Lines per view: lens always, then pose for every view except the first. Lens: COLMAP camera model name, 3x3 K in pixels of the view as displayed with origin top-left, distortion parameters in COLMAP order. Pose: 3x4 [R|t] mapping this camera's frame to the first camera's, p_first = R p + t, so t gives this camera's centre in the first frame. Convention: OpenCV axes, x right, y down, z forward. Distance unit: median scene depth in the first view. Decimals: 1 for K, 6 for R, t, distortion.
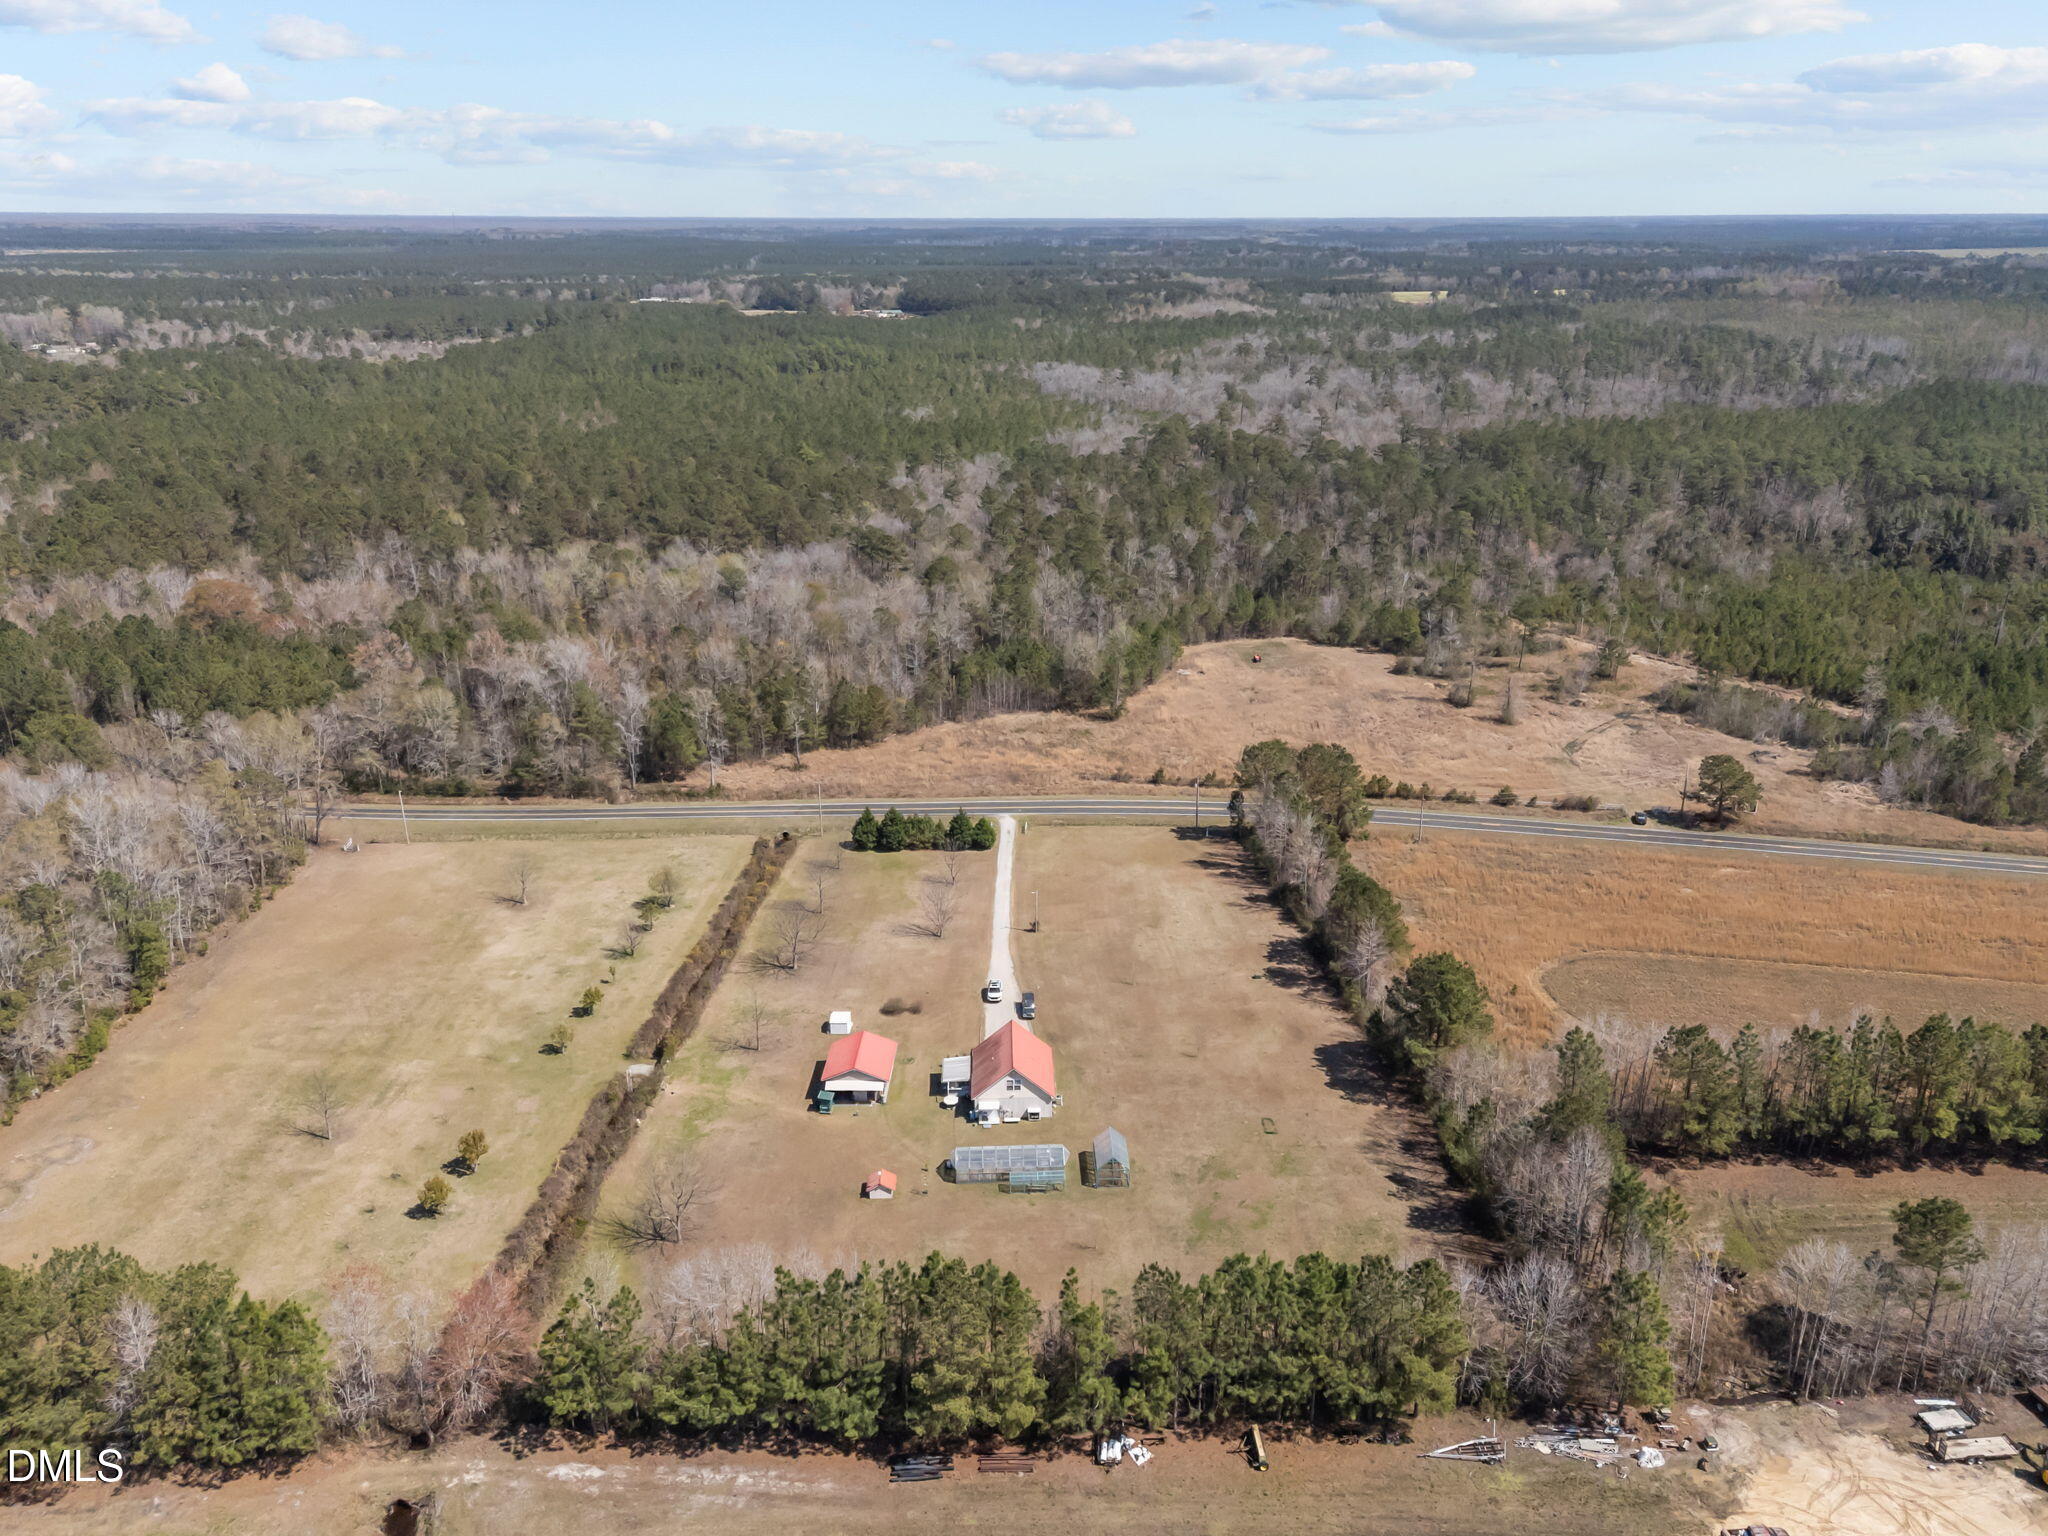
lens RADIAL K [[1546.3, 0, 1024.5], [0, 1546.3, 754.2], [0, 0, 1]] dist [0.064361, -0.060409]
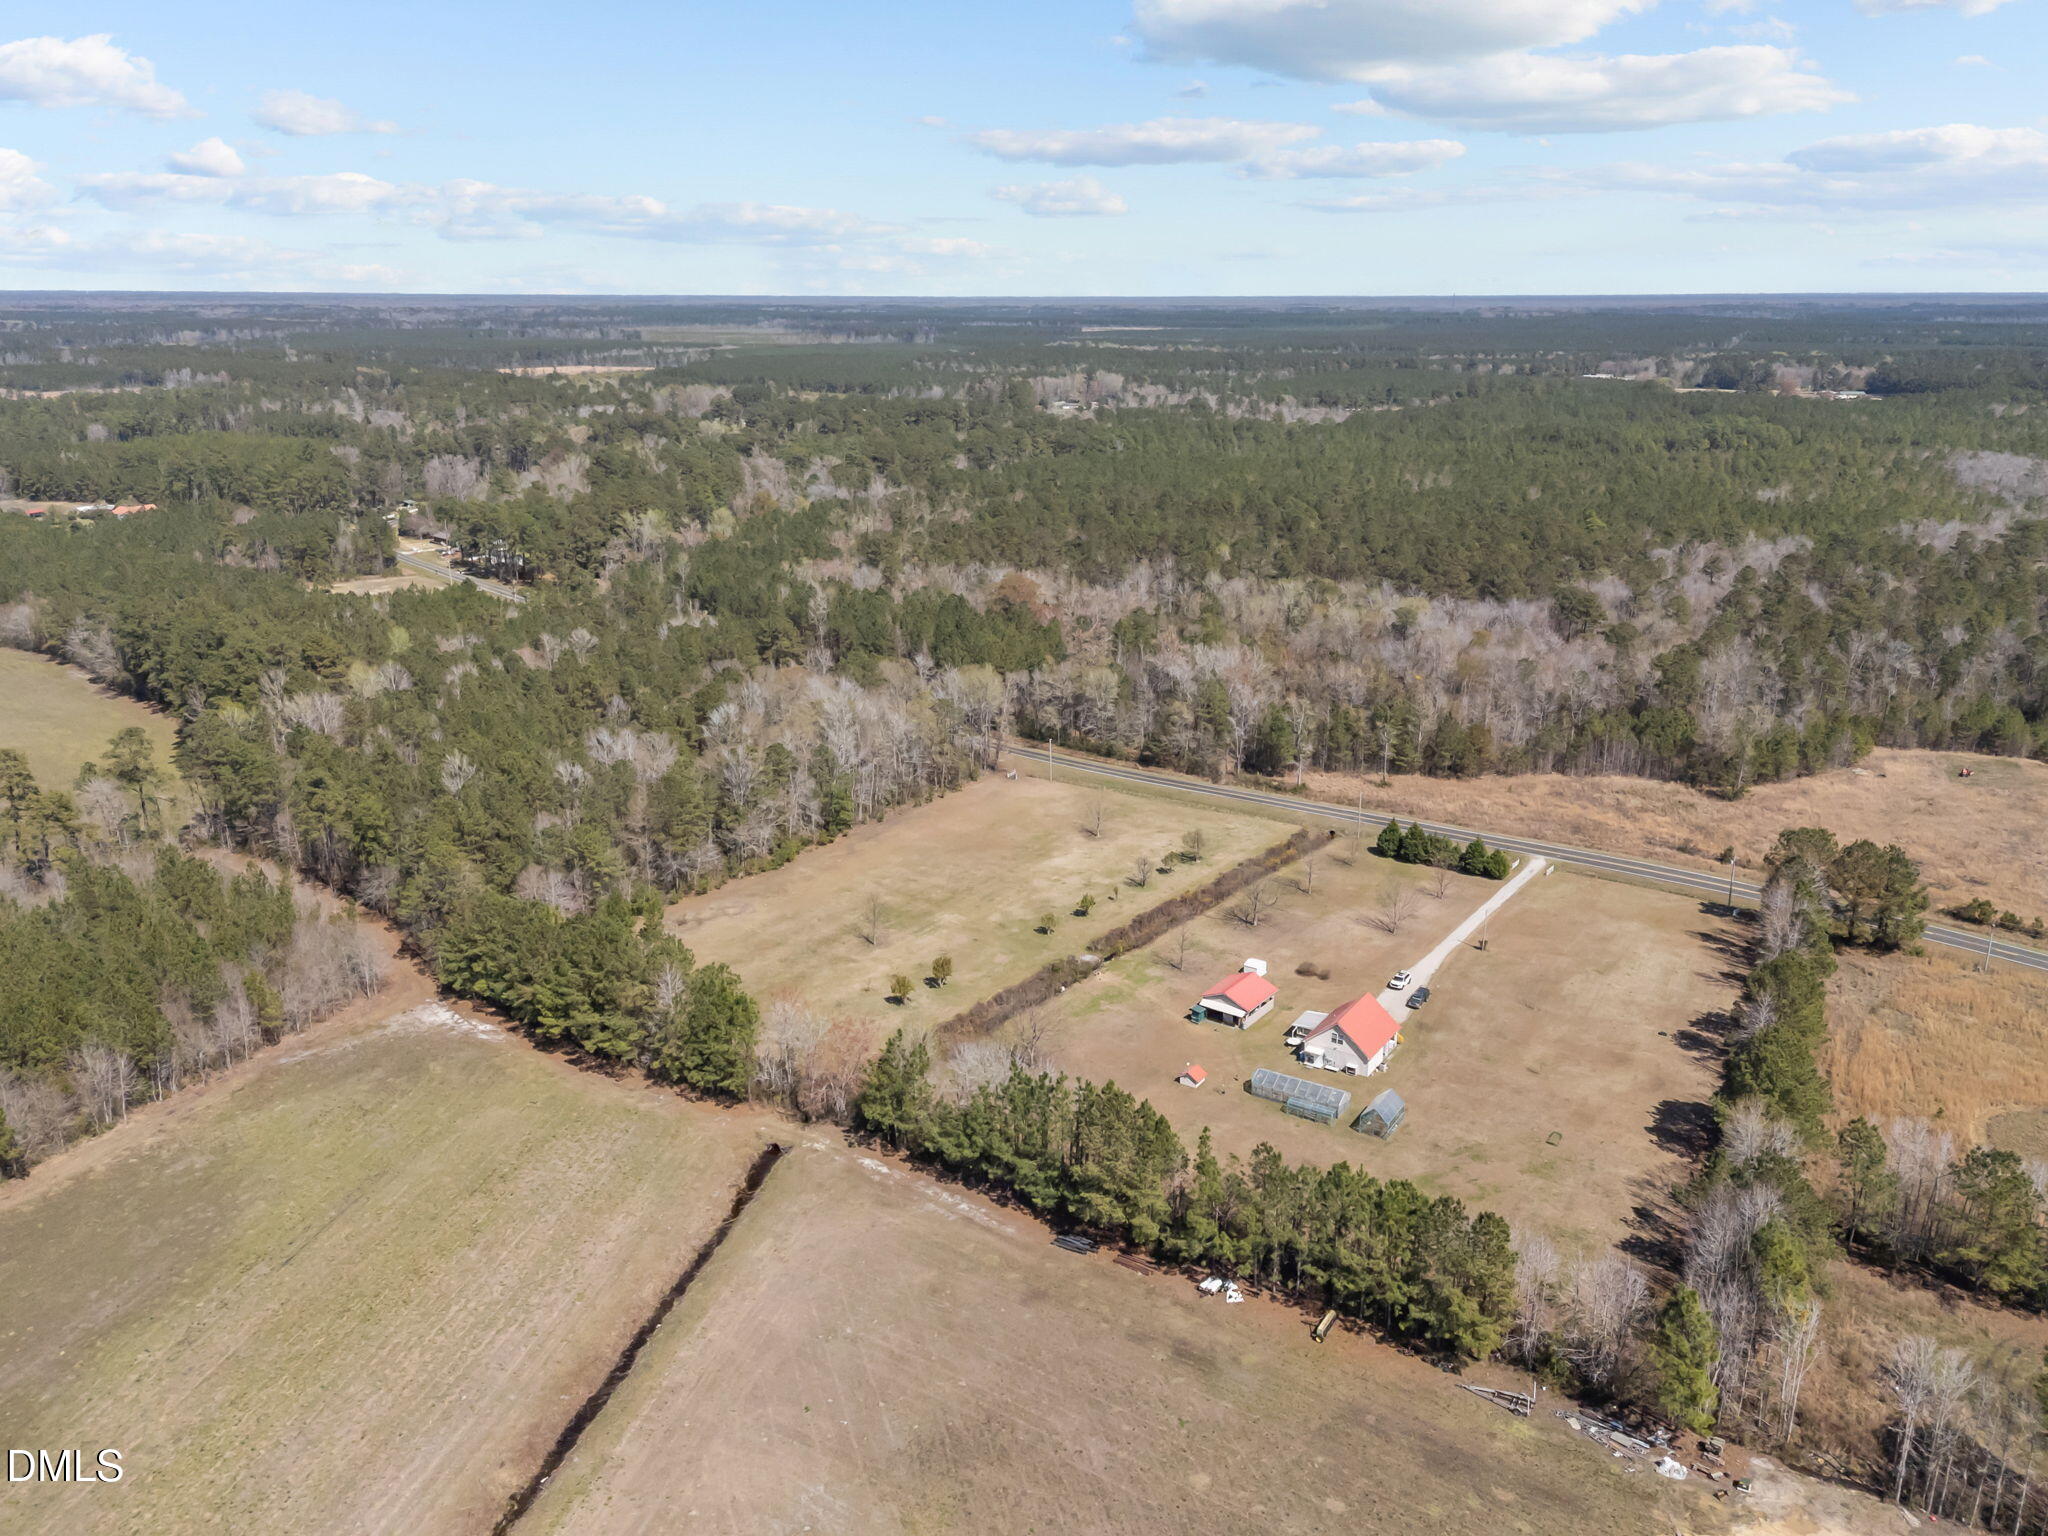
lens RADIAL K [[1546.3, 0, 1024.5], [0, 1546.3, 754.2], [0, 0, 1]] dist [0.064361, -0.060409]
pose [[0.822744, 0.161318, -0.545040, 0.313129], [-0.186166, 0.982470, 0.009768, 0.031169], [0.537061, 0.093432, 0.838353, -0.083103]]
